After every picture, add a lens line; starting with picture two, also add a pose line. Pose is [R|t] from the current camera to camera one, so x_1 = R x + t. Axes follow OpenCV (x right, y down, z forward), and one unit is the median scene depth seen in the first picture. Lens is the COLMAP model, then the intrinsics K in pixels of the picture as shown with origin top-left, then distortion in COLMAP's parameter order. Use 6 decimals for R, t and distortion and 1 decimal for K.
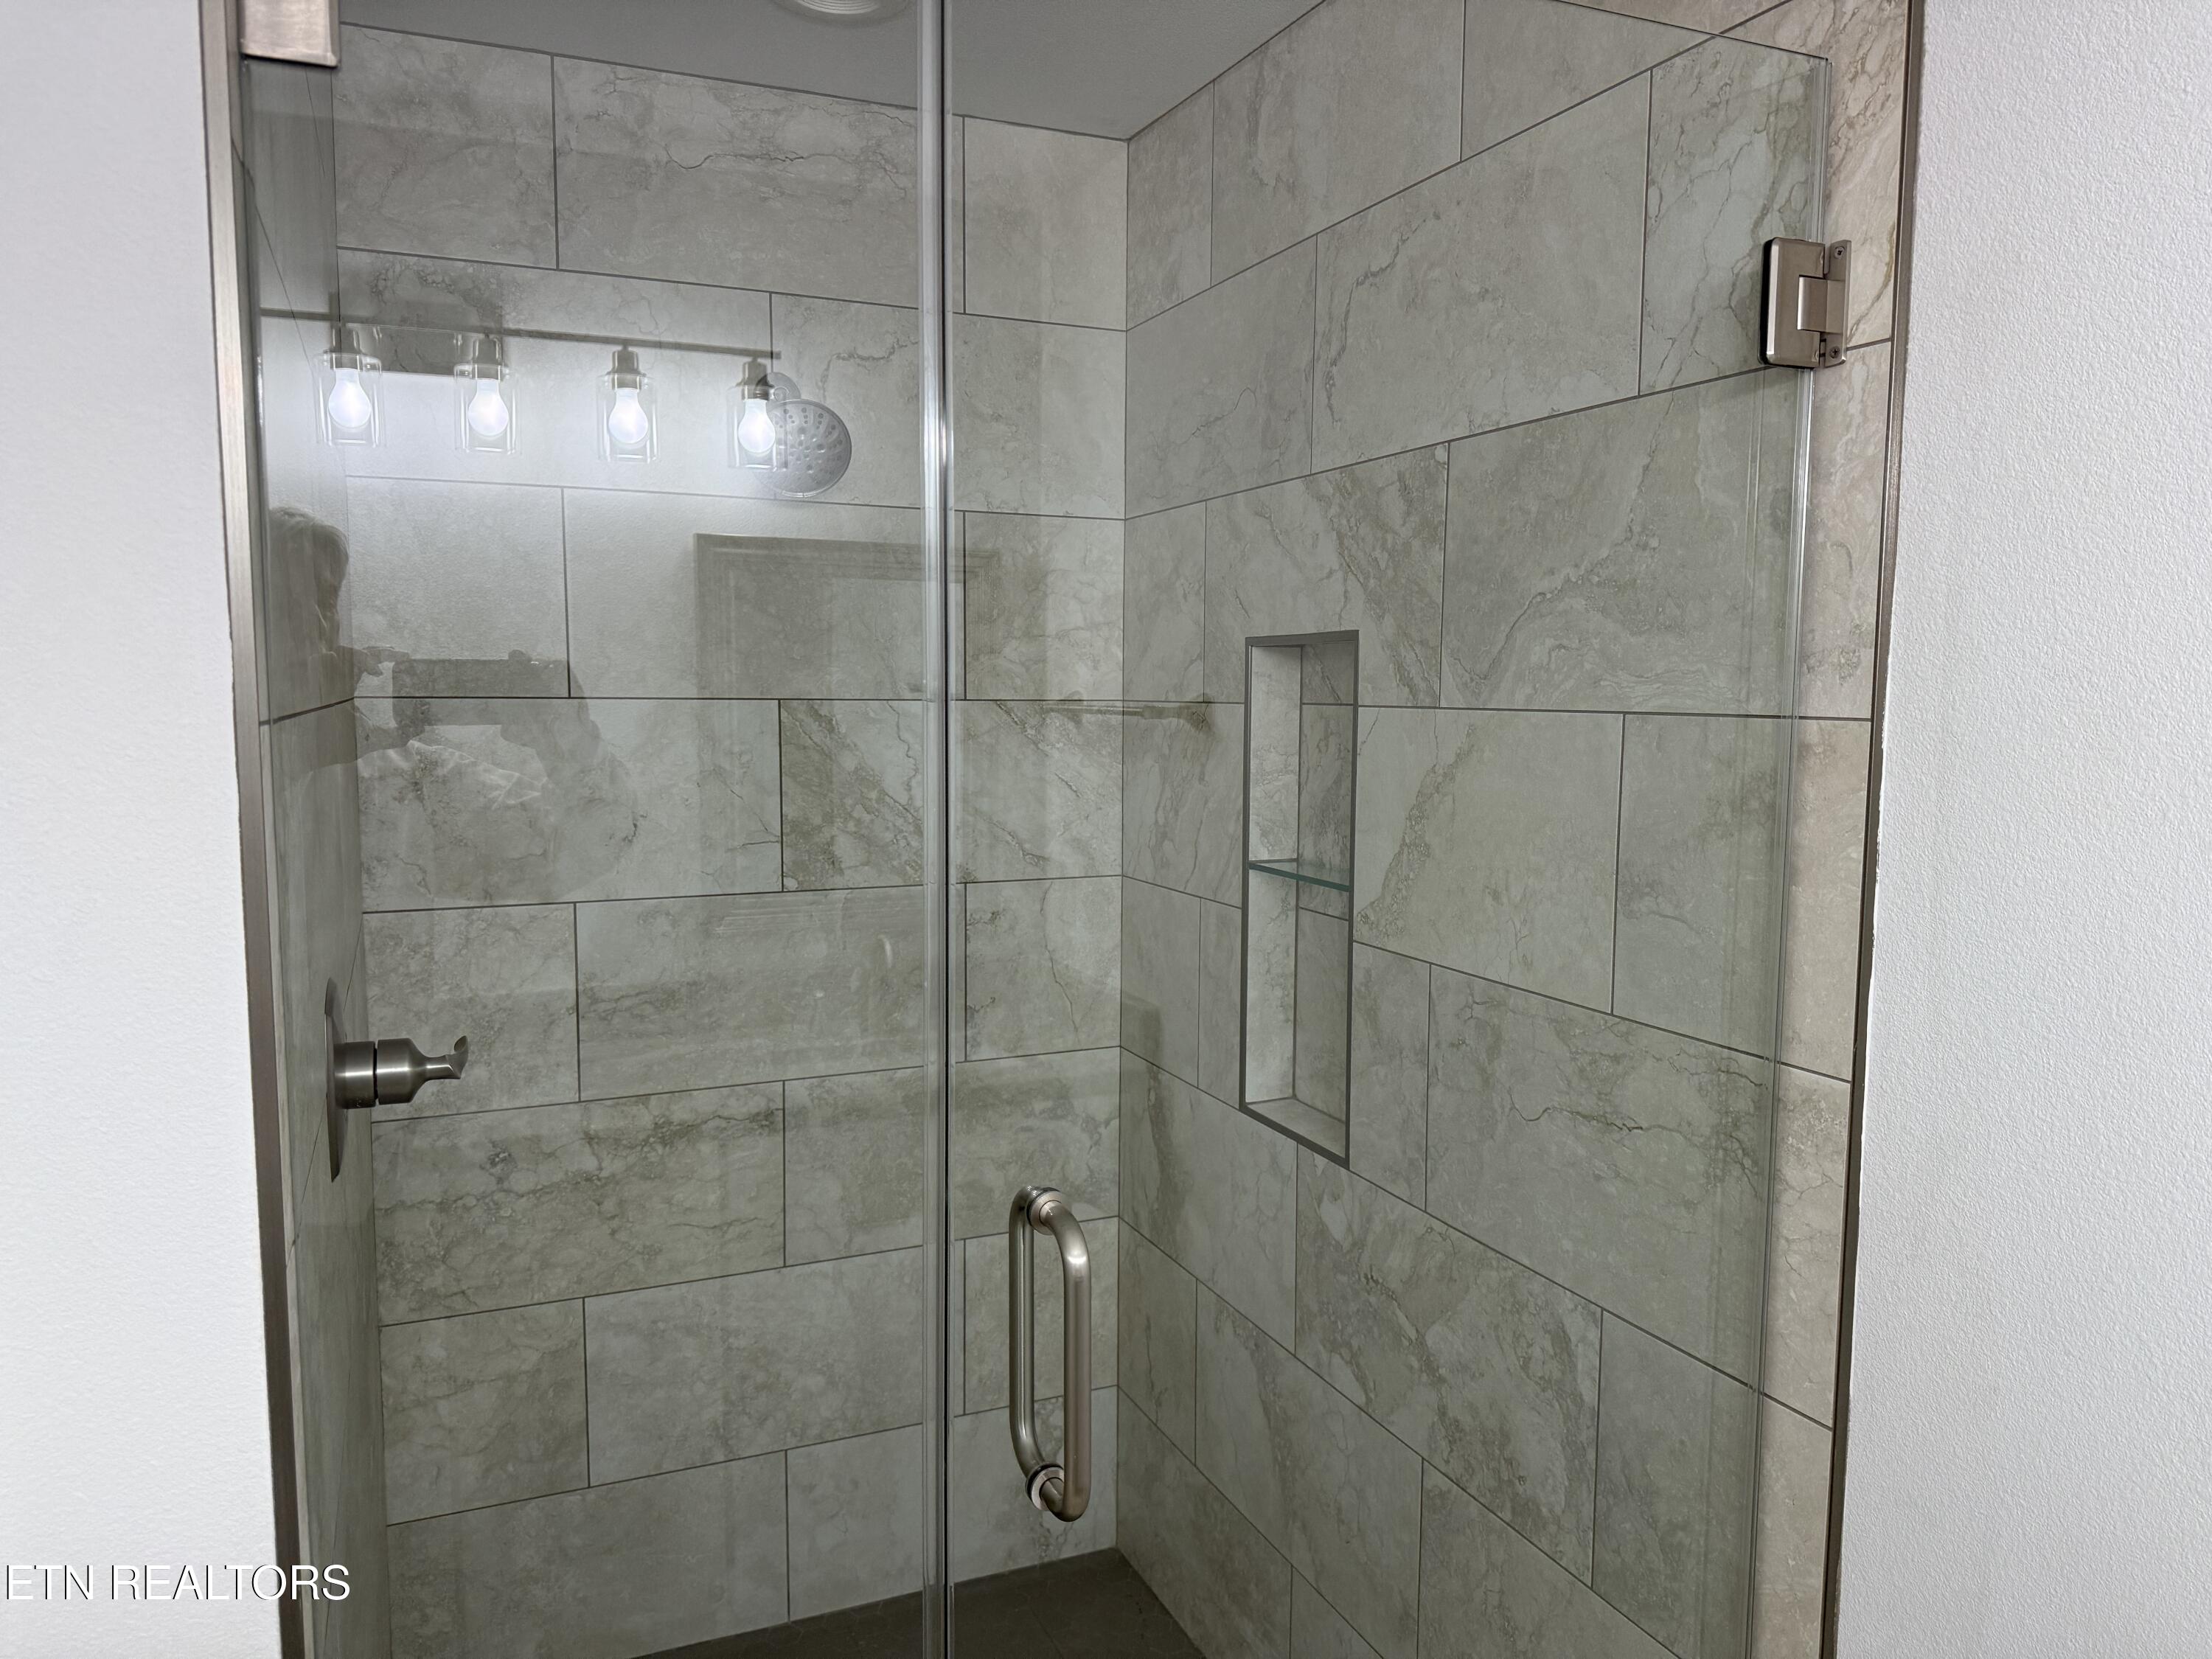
lens RADIAL K [[1548.7, 0, 1106.5], [0, 1548.7, 838.4], [0, 0, 1]] dist [0.146527, -0.265826]
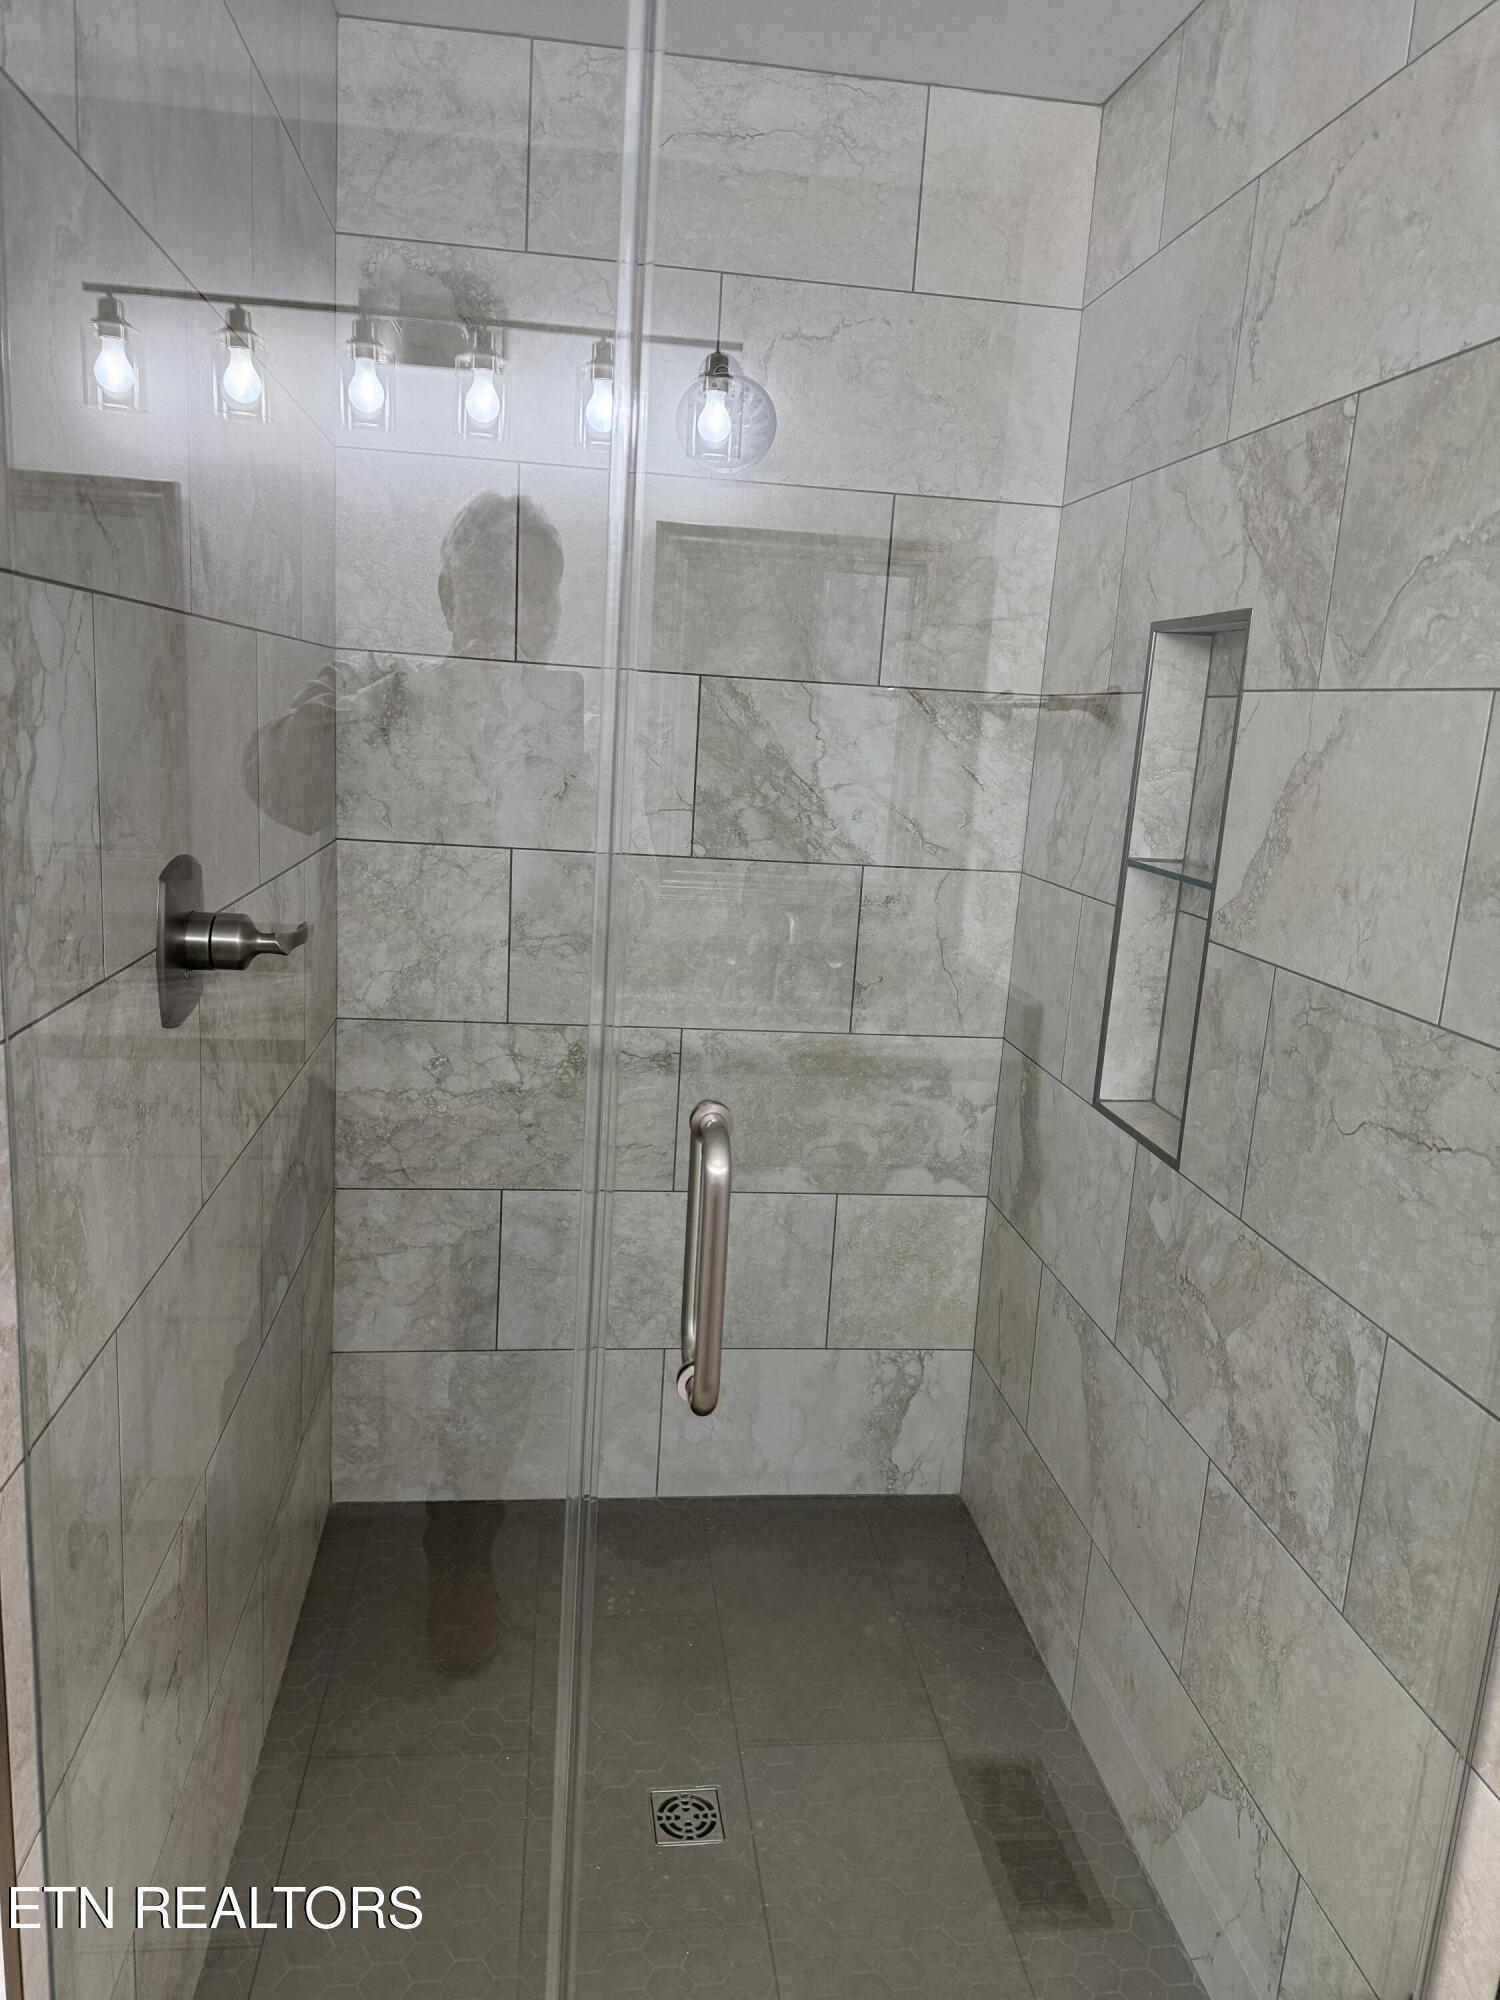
lens RADIAL K [[1406.7, 0, 750.0], [0, 1406.7, 1000.0], [0, 0, 1]] dist [0.120575, -0.168056]
pose [[0.958125, 0.107176, -0.265536, 0.112465], [-0.082455, 0.991300, 0.102592, 0.031738], [0.274222, -0.076401, 0.958627, 0.065440]]
